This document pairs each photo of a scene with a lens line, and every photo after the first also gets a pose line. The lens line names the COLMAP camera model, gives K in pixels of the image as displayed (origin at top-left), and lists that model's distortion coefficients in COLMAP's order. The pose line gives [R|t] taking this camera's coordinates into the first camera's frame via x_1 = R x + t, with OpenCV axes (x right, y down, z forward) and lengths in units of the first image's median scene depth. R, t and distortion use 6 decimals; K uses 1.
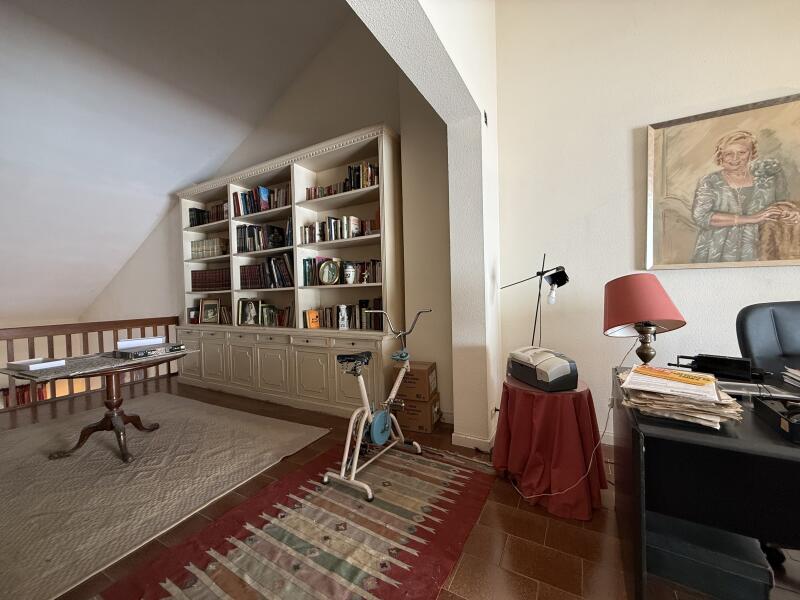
lens RADIAL K [[319.1, 0, 396.8], [0, 319.1, 301.2], [0, 0, 1]] dist [0.000239, 0.000198]
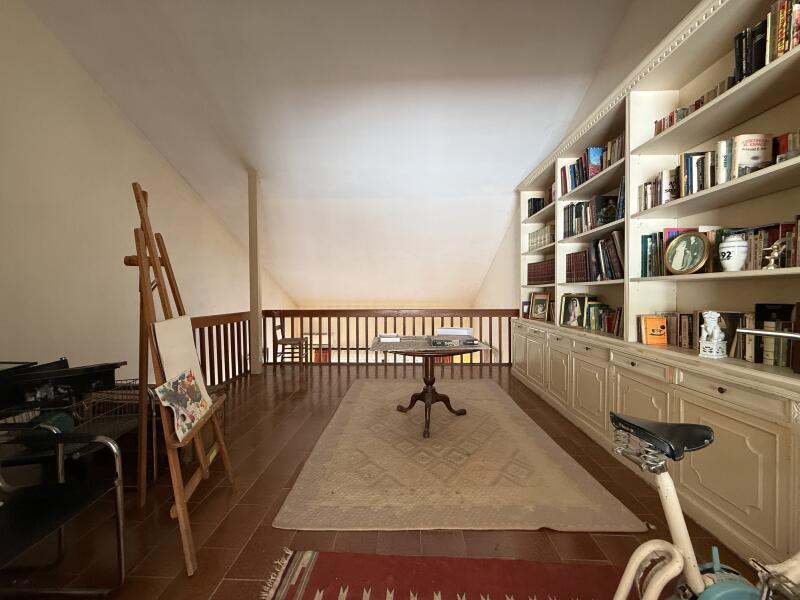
lens RADIAL K [[319.1, 0, 398.9], [0, 319.1, 298.7], [0, 0, 1]] dist [0.000239, 0.000198]
pose [[0.459434, 0.042785, -0.887181, 0.061571], [-0.032892, 0.998974, 0.031143, -0.008283], [0.887603, 0.014873, 0.460369, 0.274620]]
